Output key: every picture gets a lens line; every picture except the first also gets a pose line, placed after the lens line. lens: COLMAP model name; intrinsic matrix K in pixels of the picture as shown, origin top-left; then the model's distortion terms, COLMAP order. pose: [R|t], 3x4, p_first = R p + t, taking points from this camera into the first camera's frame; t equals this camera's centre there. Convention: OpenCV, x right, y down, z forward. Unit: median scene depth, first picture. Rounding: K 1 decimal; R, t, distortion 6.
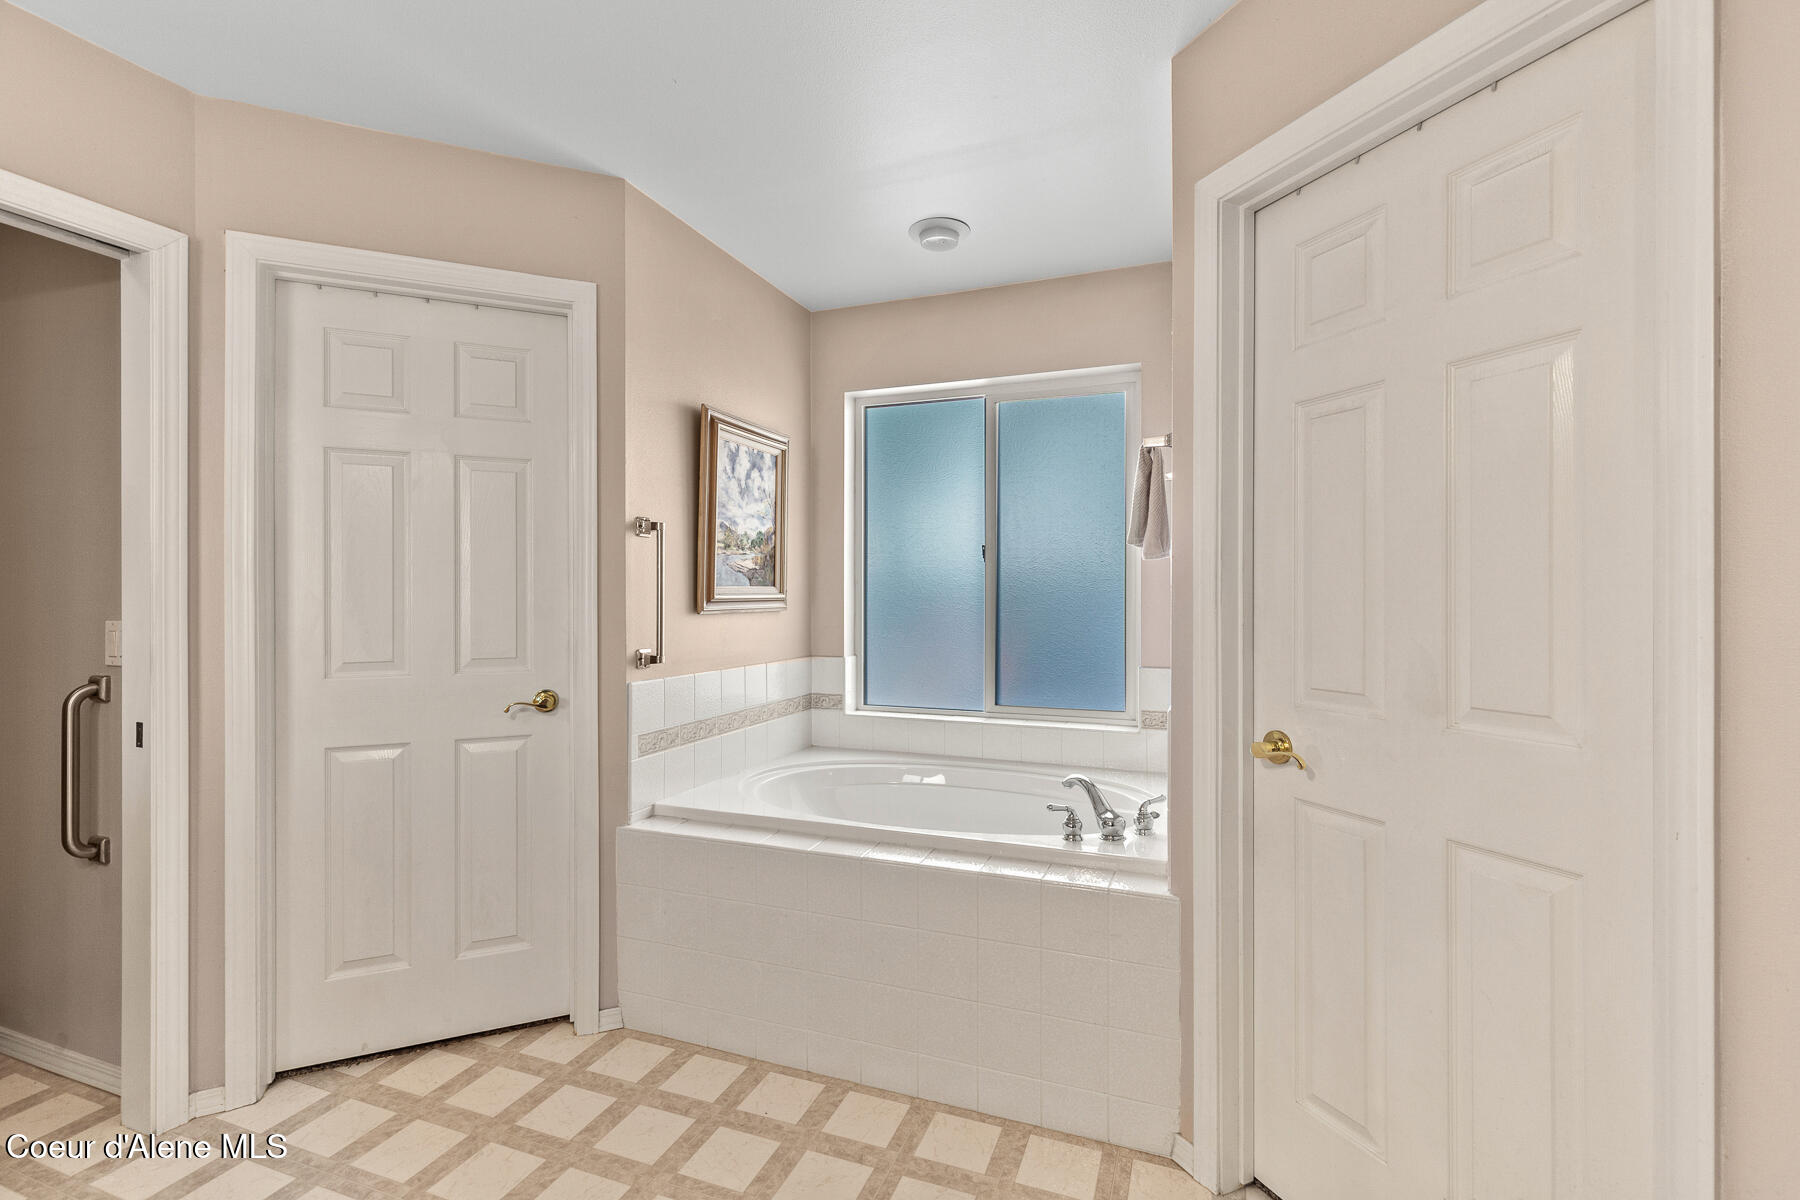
lens RADIAL K [[812.0, 0, 900.1], [0, 812.0, 598.2], [0, 0, 1]] dist [0.006068, -0.001520]
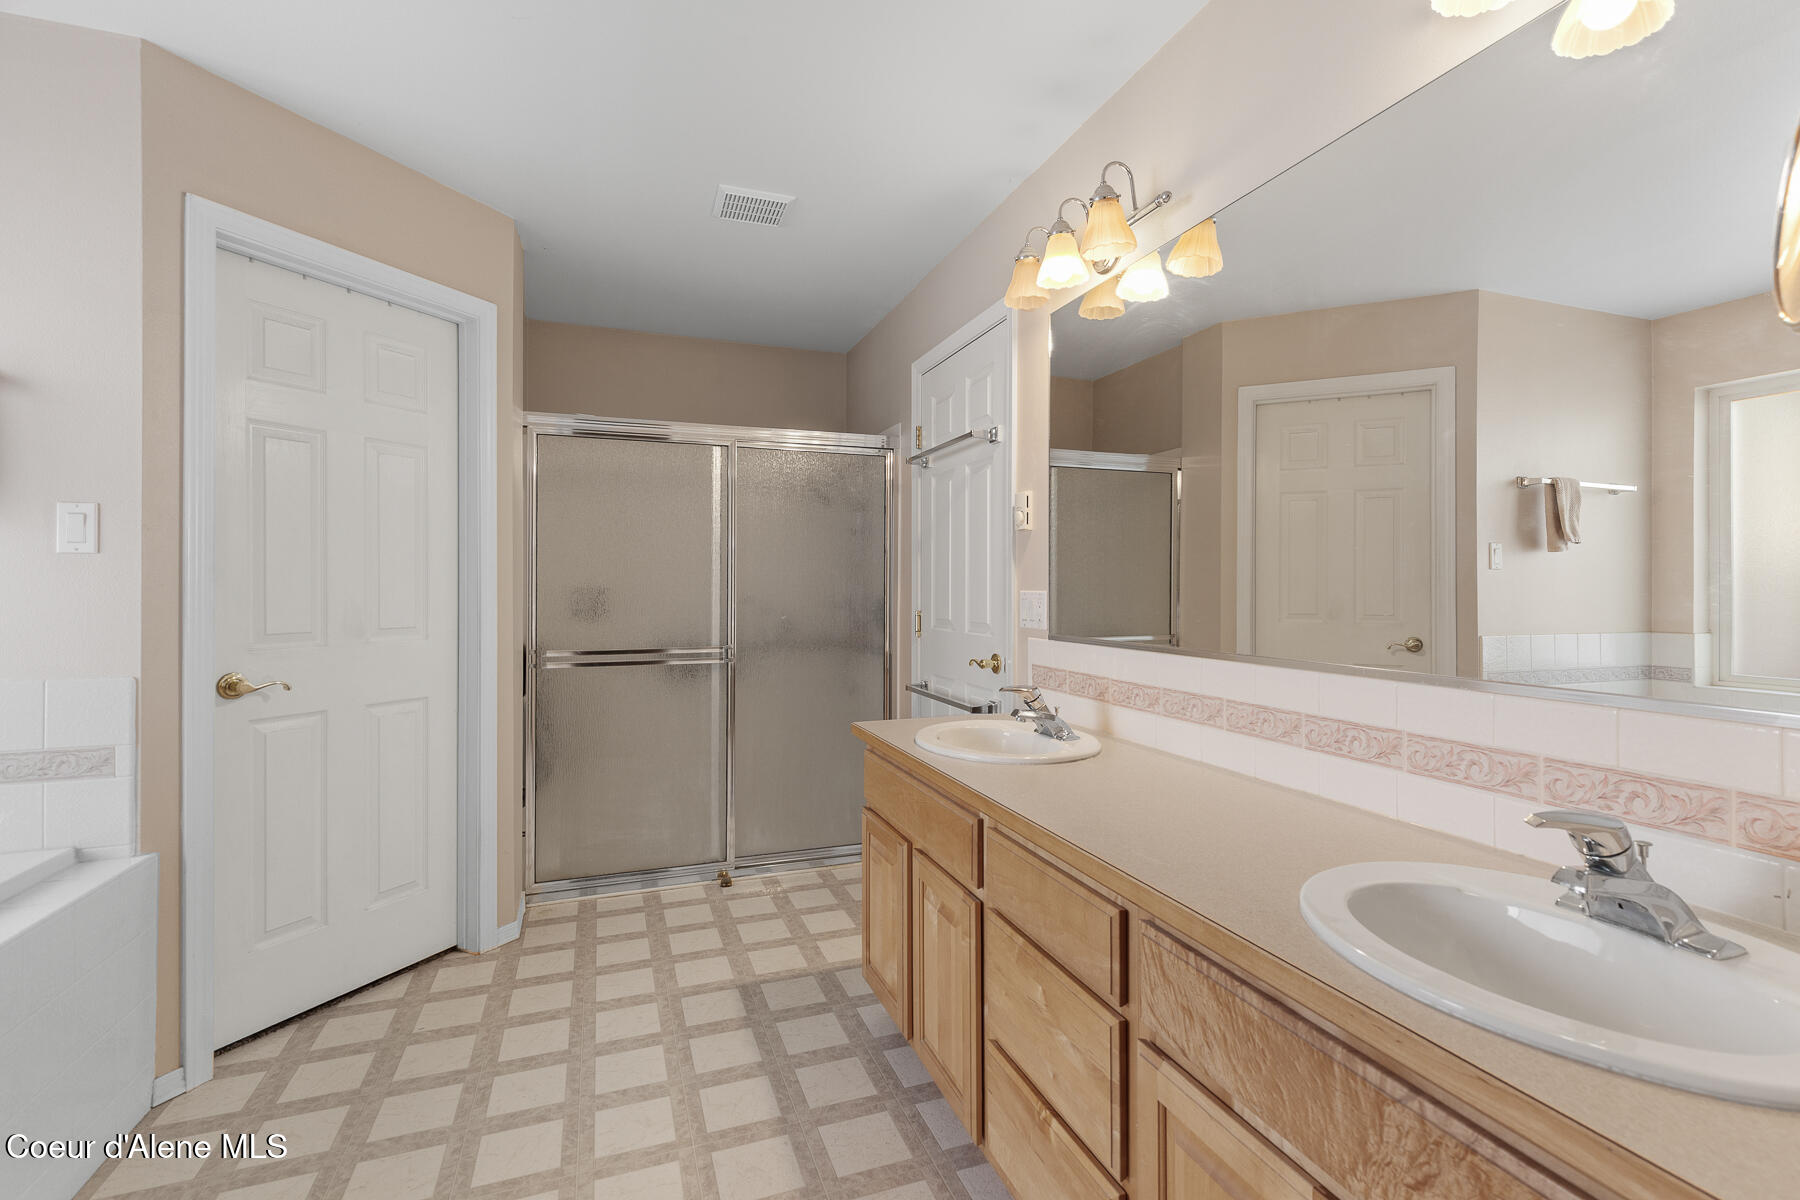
lens RADIAL K [[812.0, 0, 904.3], [0, 812.0, 583.9], [0, 0, 1]] dist [0.006068, -0.001520]
pose [[0.658328, 0.000218, -0.752731, 0.061836], [-0.000402, 1.000000, -0.000063, 0.009356], [0.752731, 0.000344, 0.658328, -0.542812]]
